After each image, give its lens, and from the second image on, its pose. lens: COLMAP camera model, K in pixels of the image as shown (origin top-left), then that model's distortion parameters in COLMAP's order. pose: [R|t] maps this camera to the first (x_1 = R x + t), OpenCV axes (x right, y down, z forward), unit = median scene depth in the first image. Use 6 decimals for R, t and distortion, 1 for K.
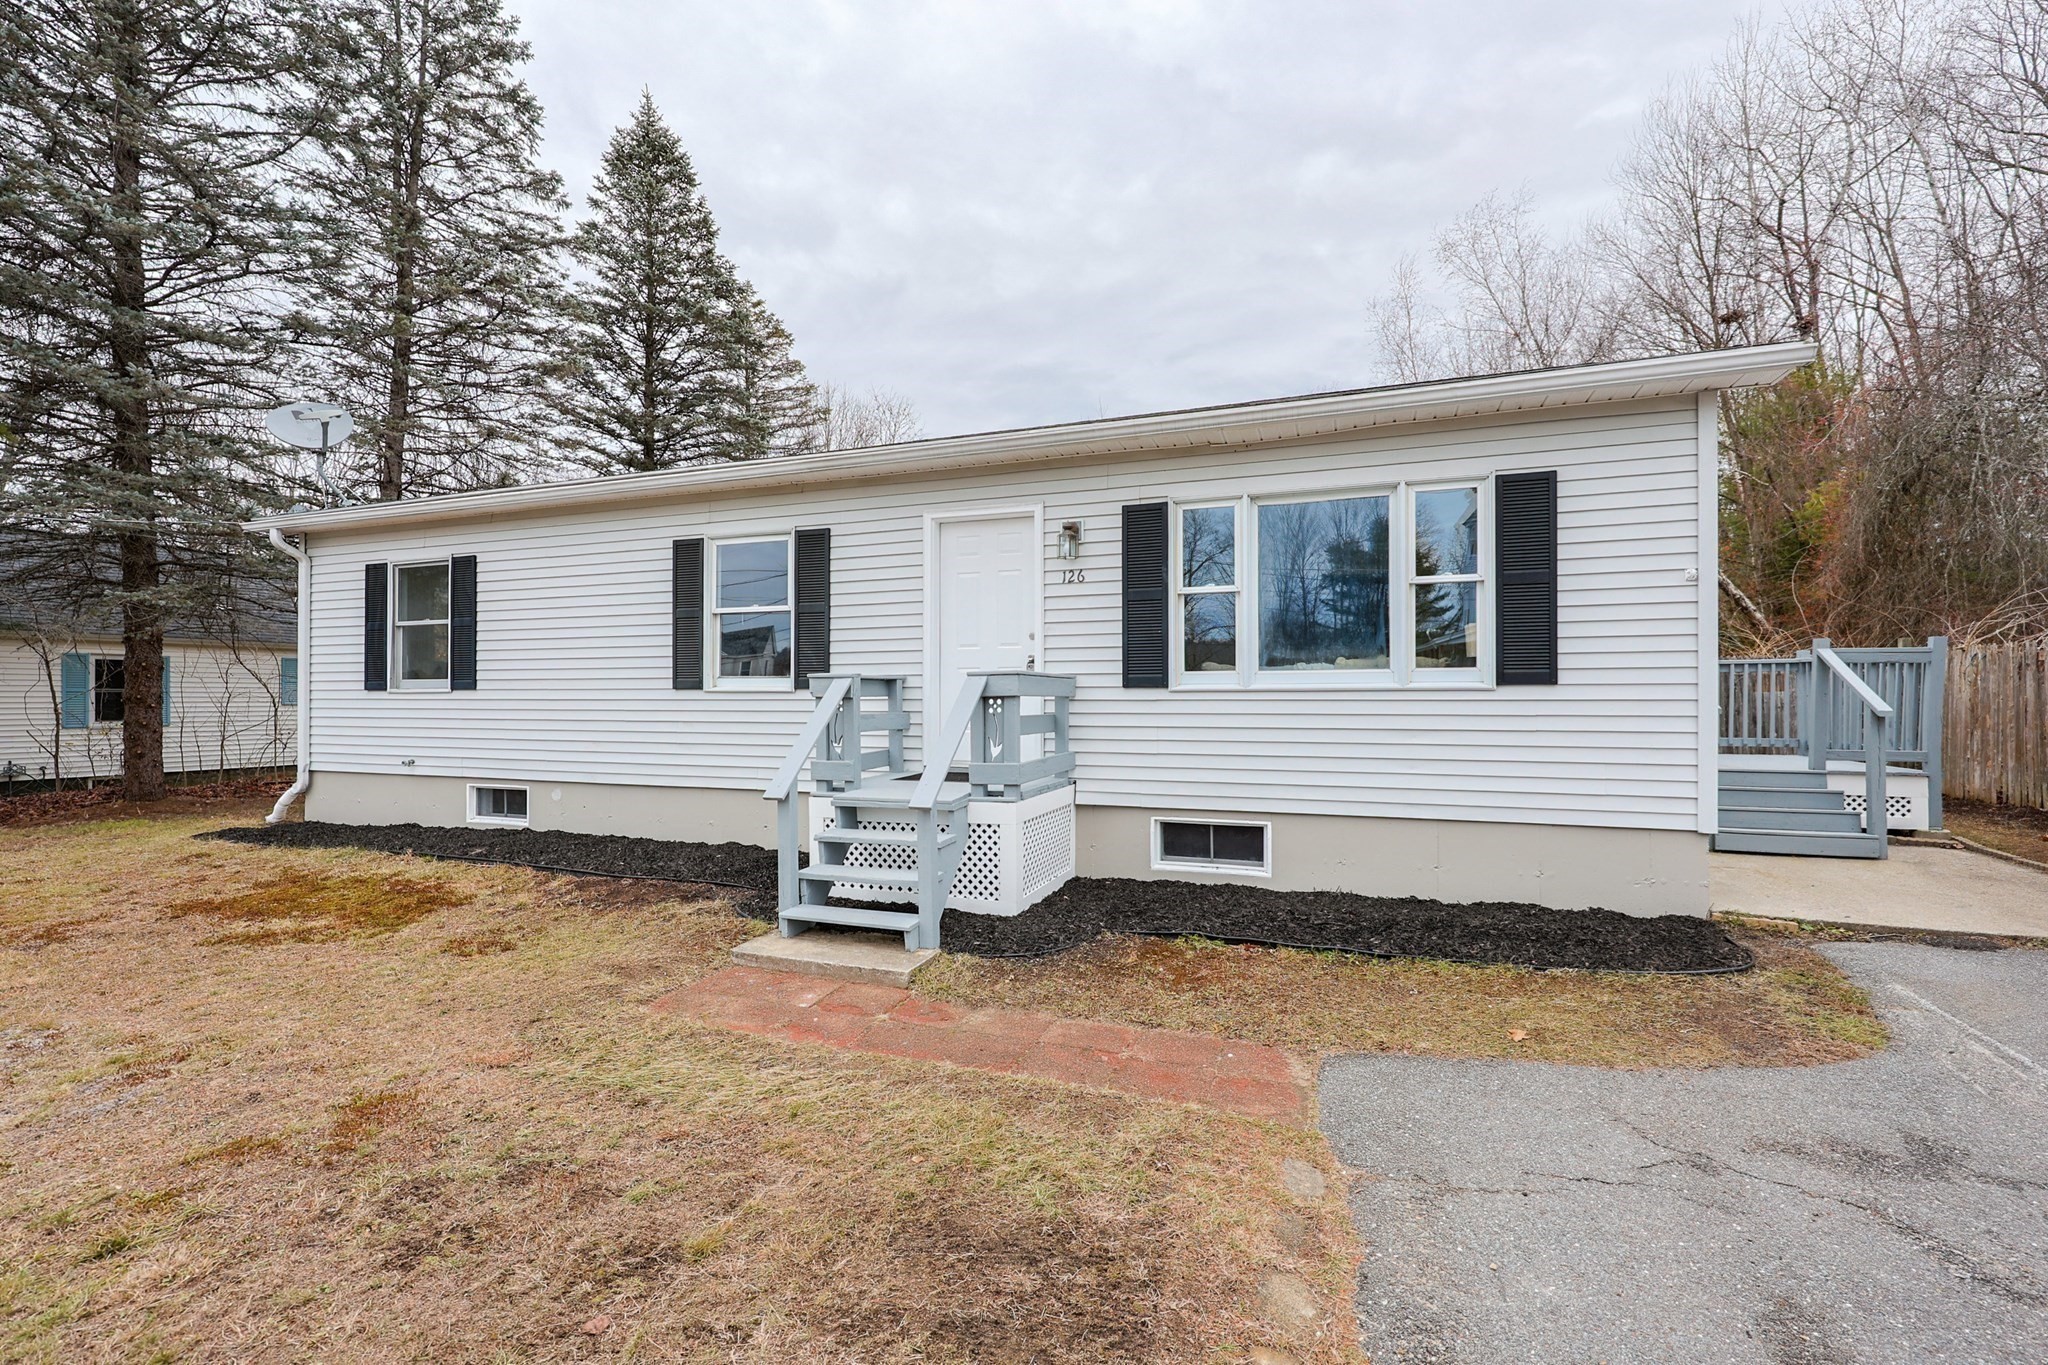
lens RADIAL K [[859.2, 0, 1032.5], [0, 859.2, 704.1], [0, 0, 1]] dist [0.002292, 0.000248]
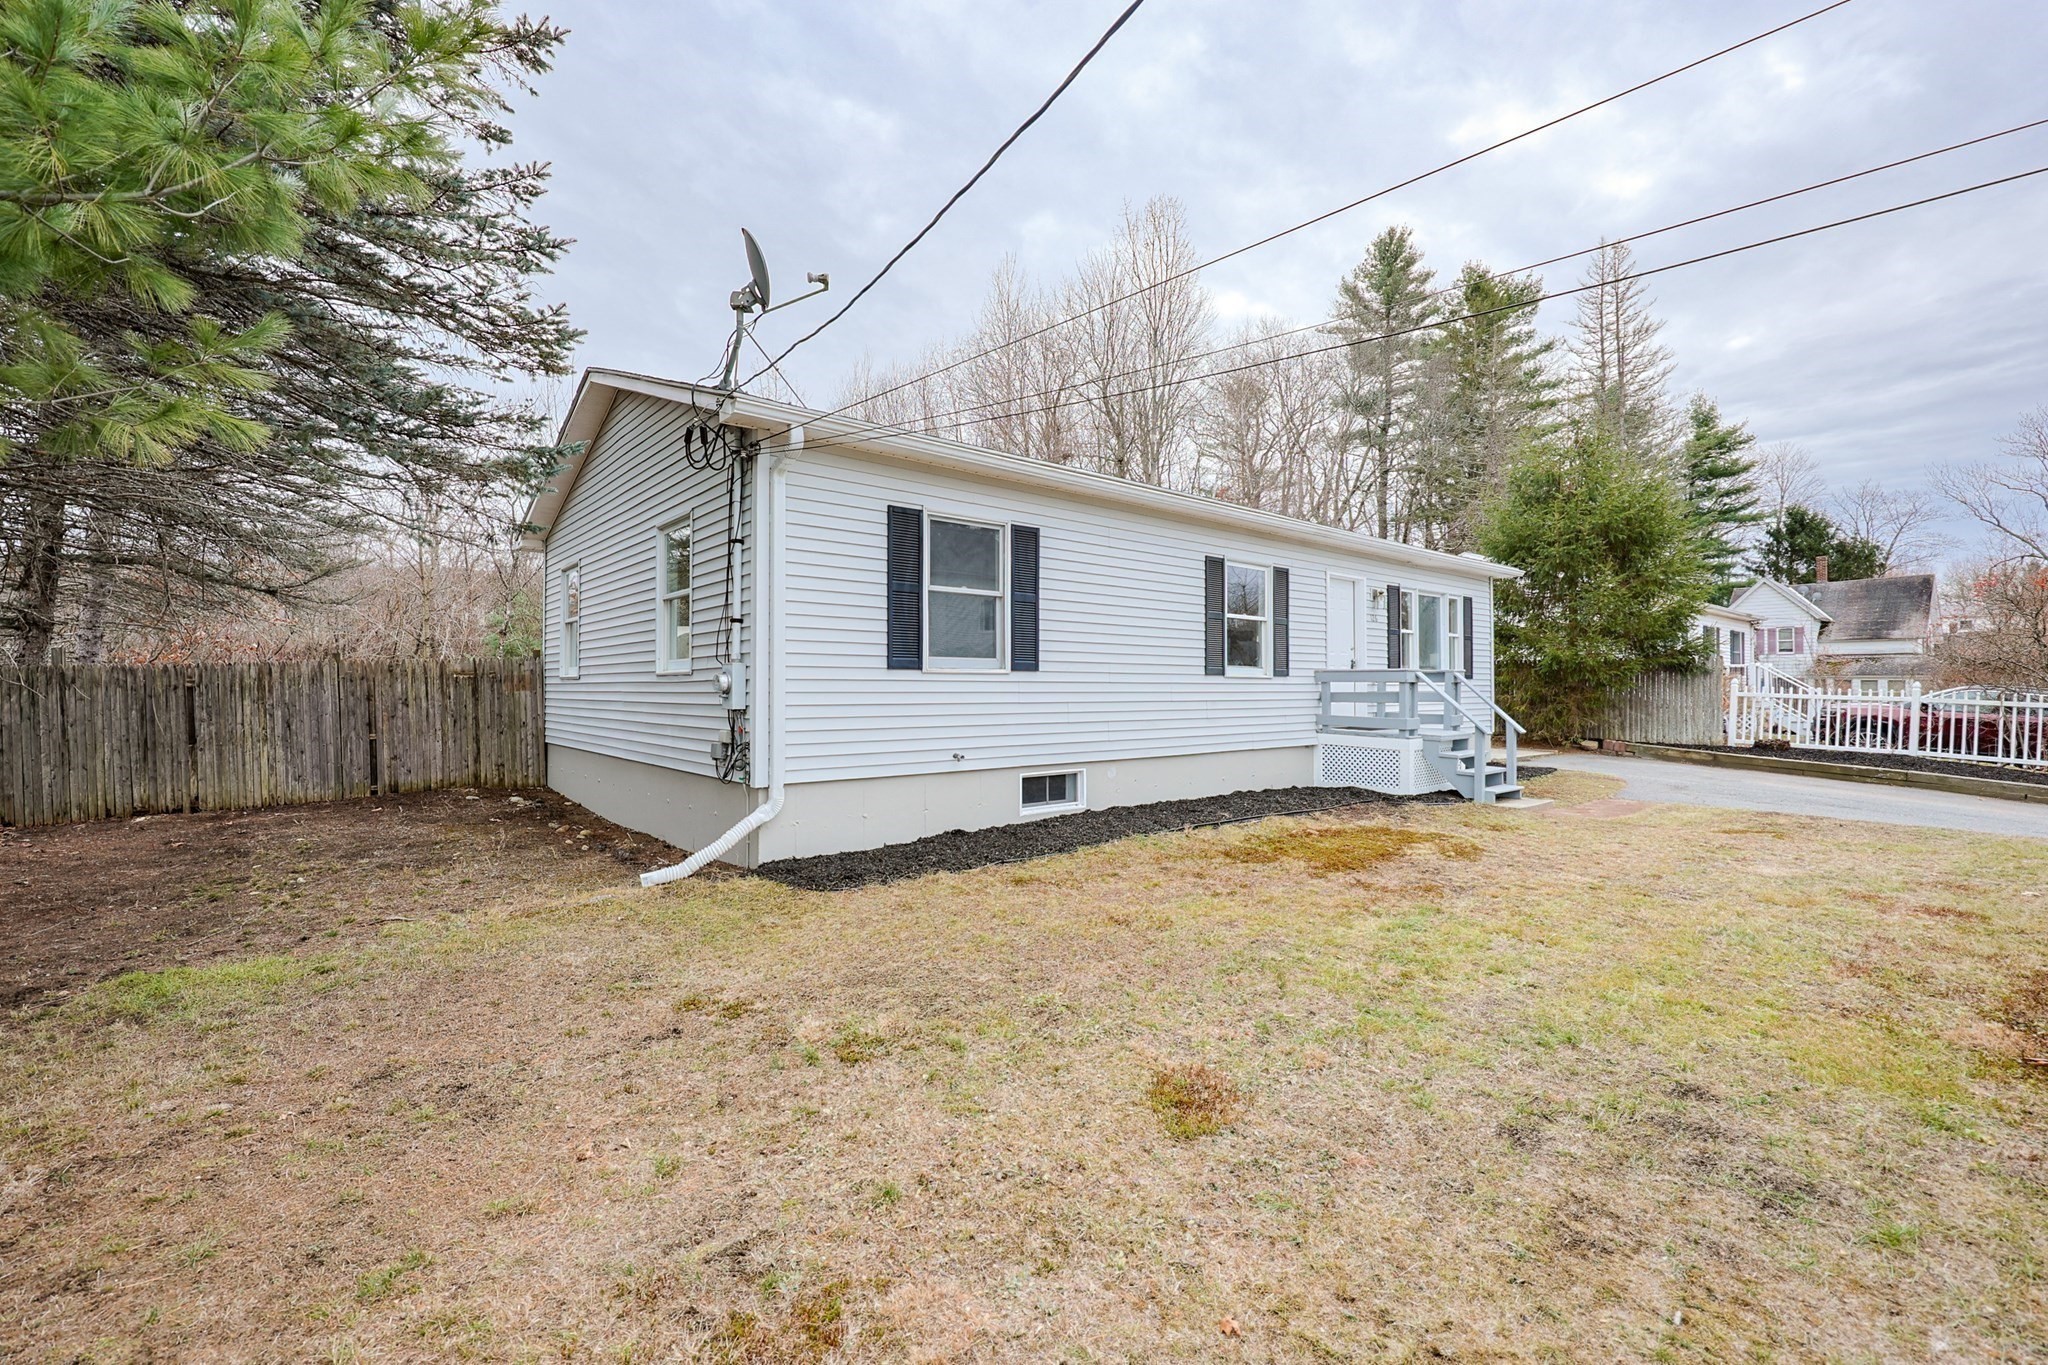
lens RADIAL K [[859.2, 0, 1036.0], [0, 859.2, 685.4], [0, 0, 1]] dist [0.002292, 0.000248]
pose [[0.507191, 0.000665, 0.861833, -1.161013], [-0.005272, 0.999983, 0.002330, -0.003084], [-0.861817, -0.005725, 0.507186, 0.421065]]
